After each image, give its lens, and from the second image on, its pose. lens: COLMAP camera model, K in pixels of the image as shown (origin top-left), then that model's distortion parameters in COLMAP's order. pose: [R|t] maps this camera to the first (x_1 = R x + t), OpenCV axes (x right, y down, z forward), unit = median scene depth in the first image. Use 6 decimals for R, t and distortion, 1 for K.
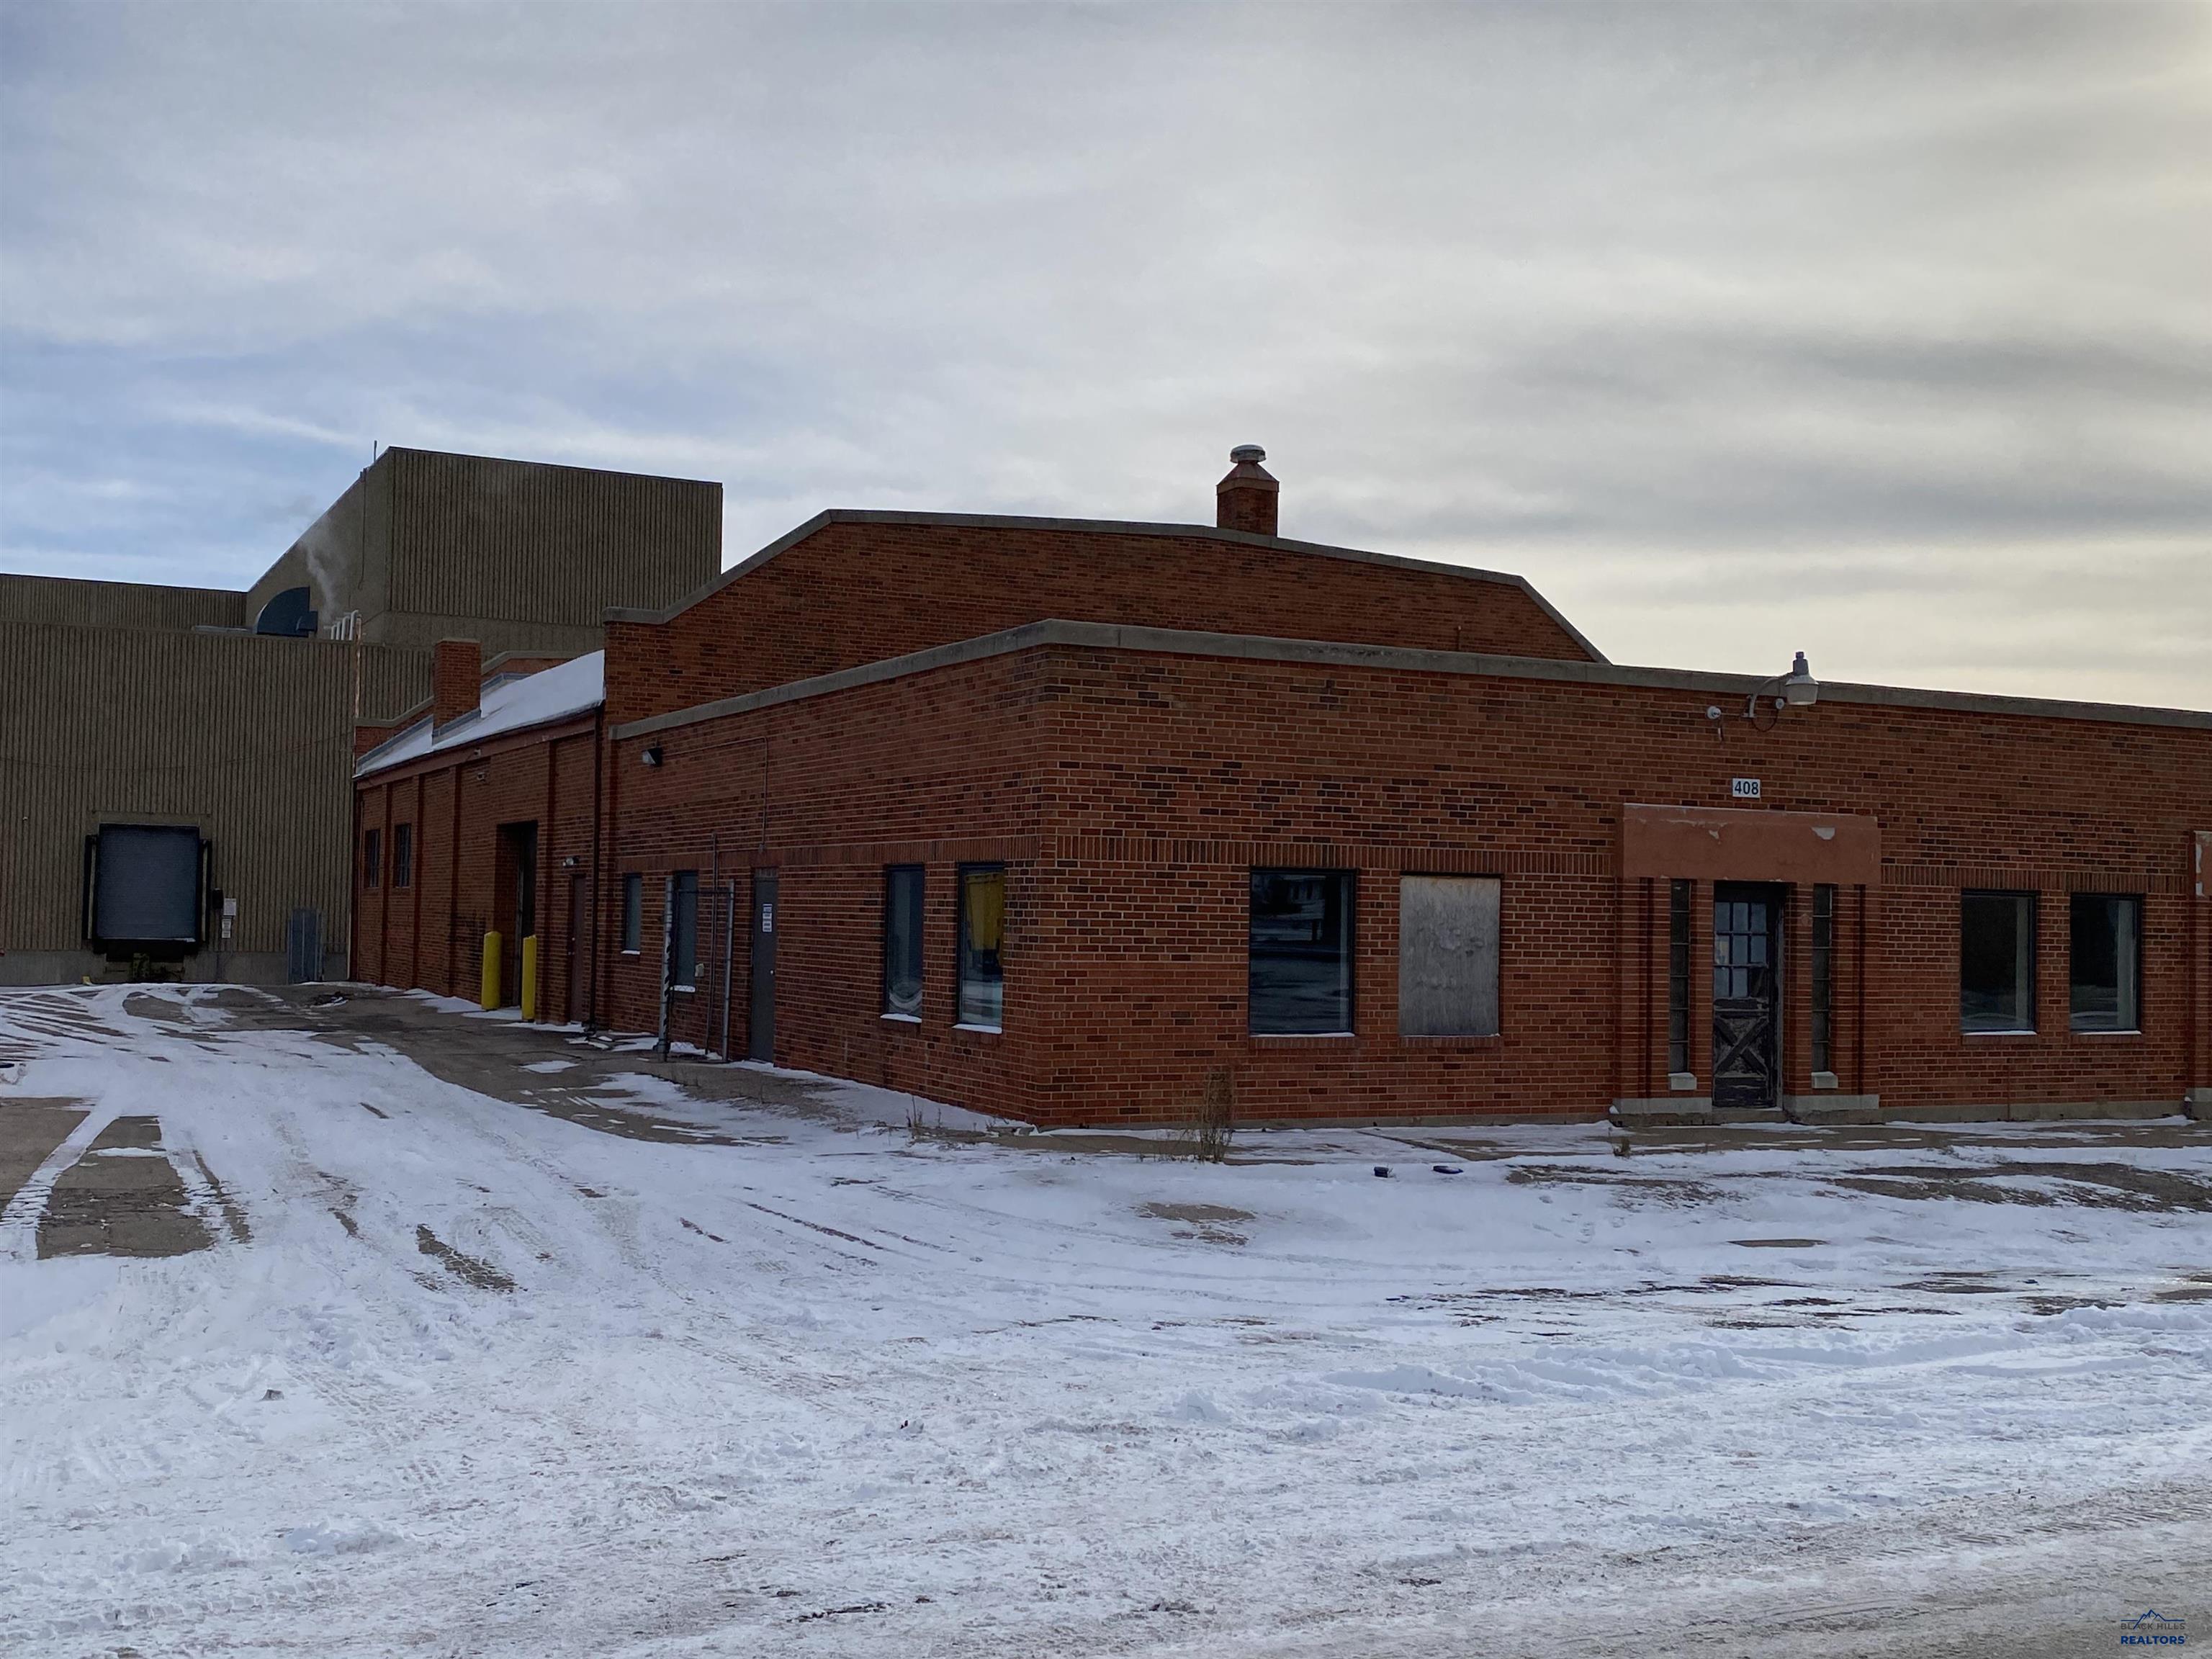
lens RADIAL K [[2276.7, 0, 1099.6], [0, 2276.7, 828.0], [0, 0, 1]] dist [0.085870, -0.235087]
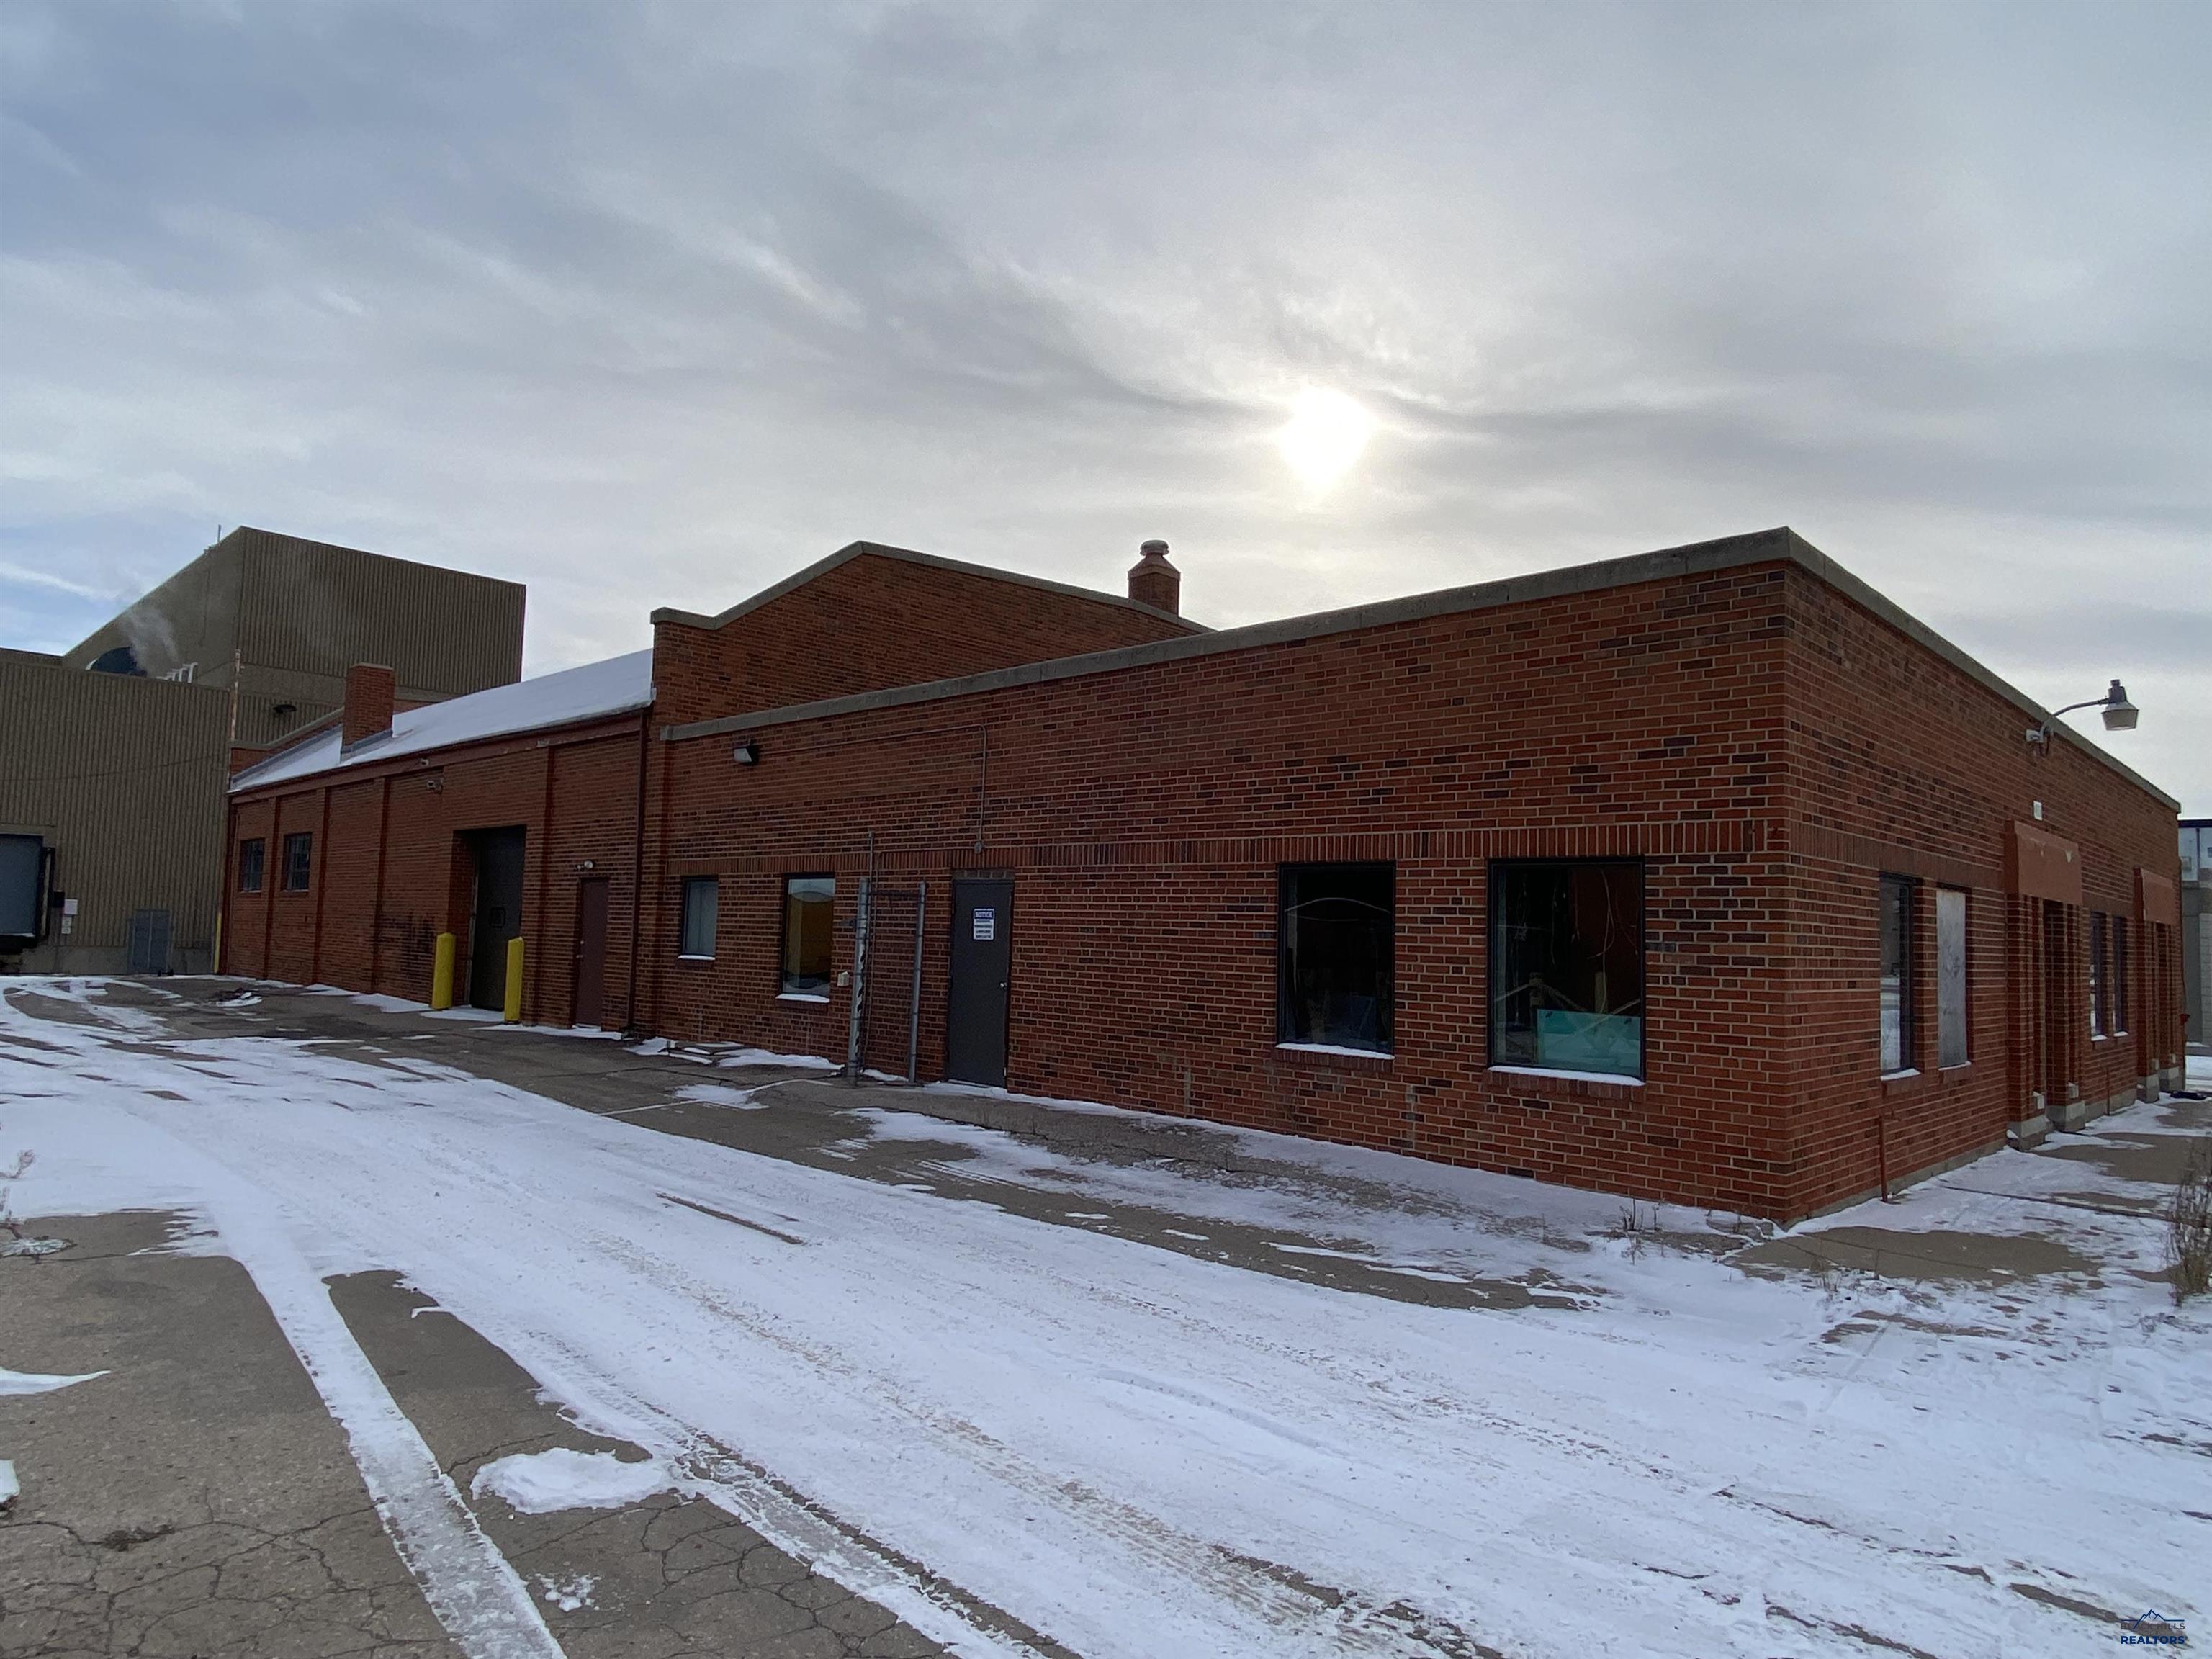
lens RADIAL K [[1324.9, 0, 1100.8], [0, 1324.9, 847.9], [0, 0, 1]] dist [0.043859, -0.045121]
pose [[0.945051, 0.030067, 0.325536, -0.315104], [-0.023850, 0.999449, -0.023073, 0.023379], [-0.326051, 0.014041, 0.945248, 0.565279]]
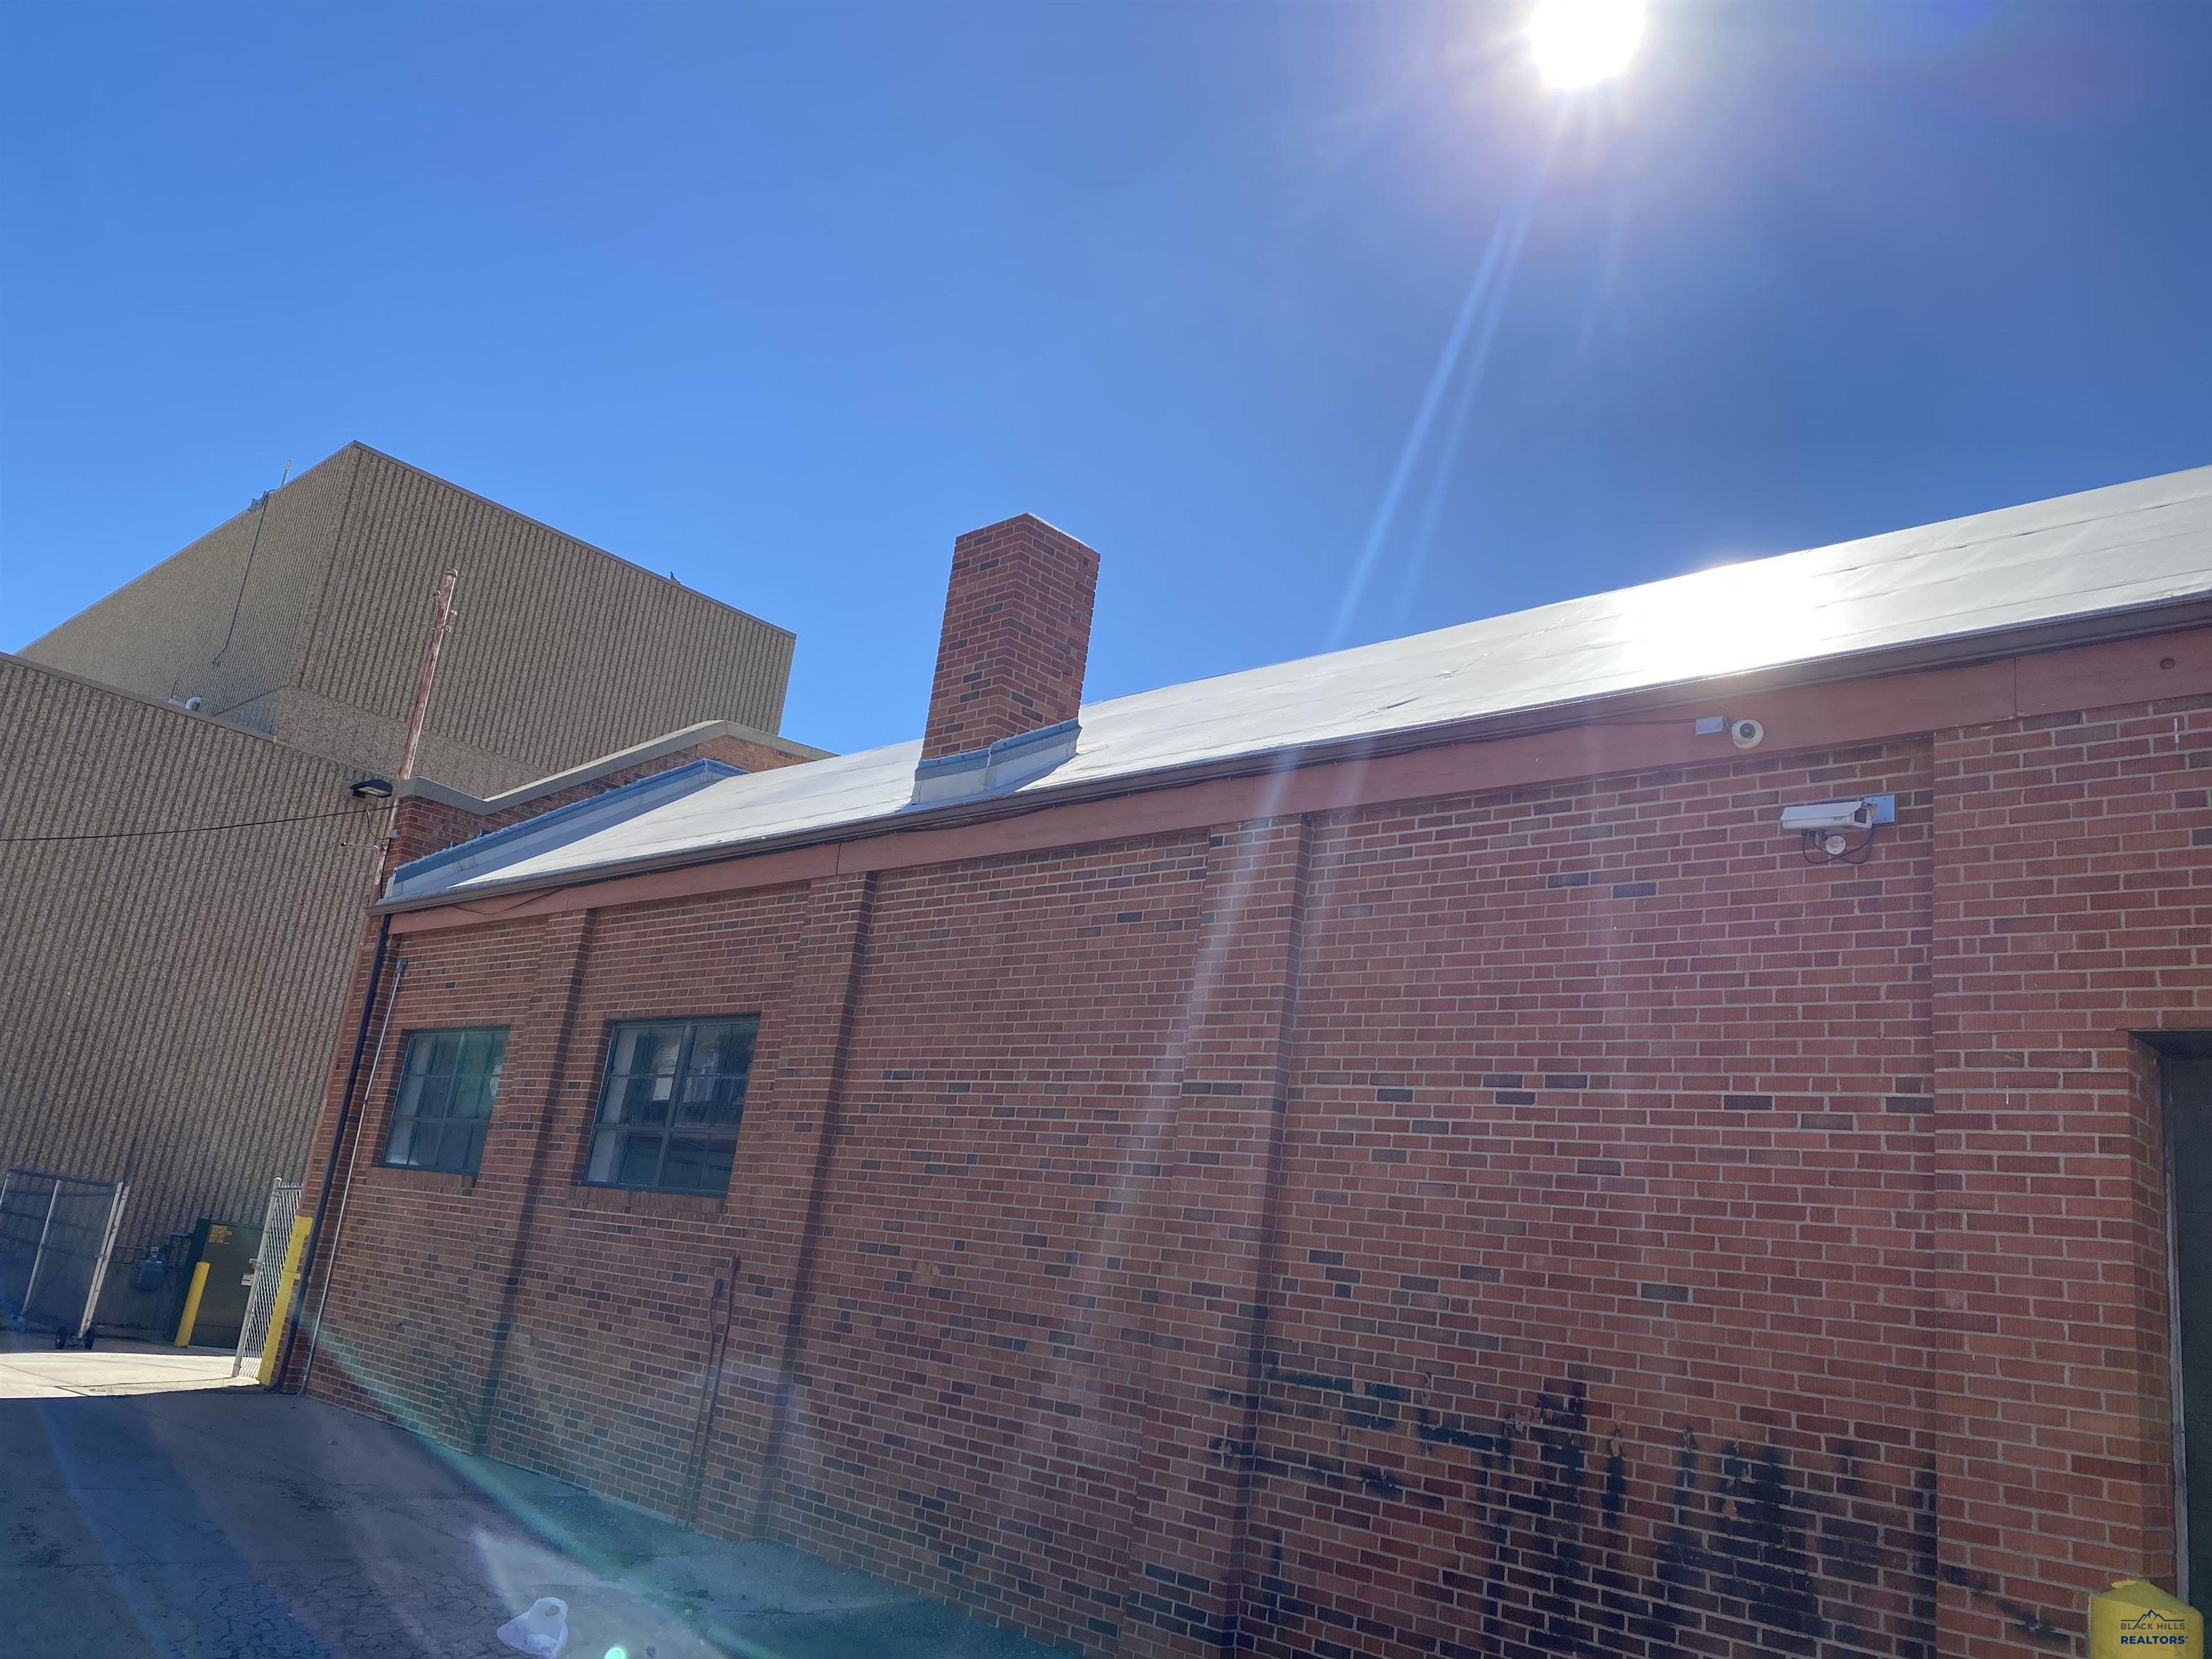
lens RADIAL K [[1697.1, 0, 1096.9], [0, 1697.1, 839.2], [0, 0, 1]] dist [0.025651, -0.021840]
pose [[0.939845, 0.183917, 0.287863, -0.688373], [-0.122429, 0.968063, -0.218782, 0.047666], [-0.318908, 0.170378, 0.932346, 1.532621]]
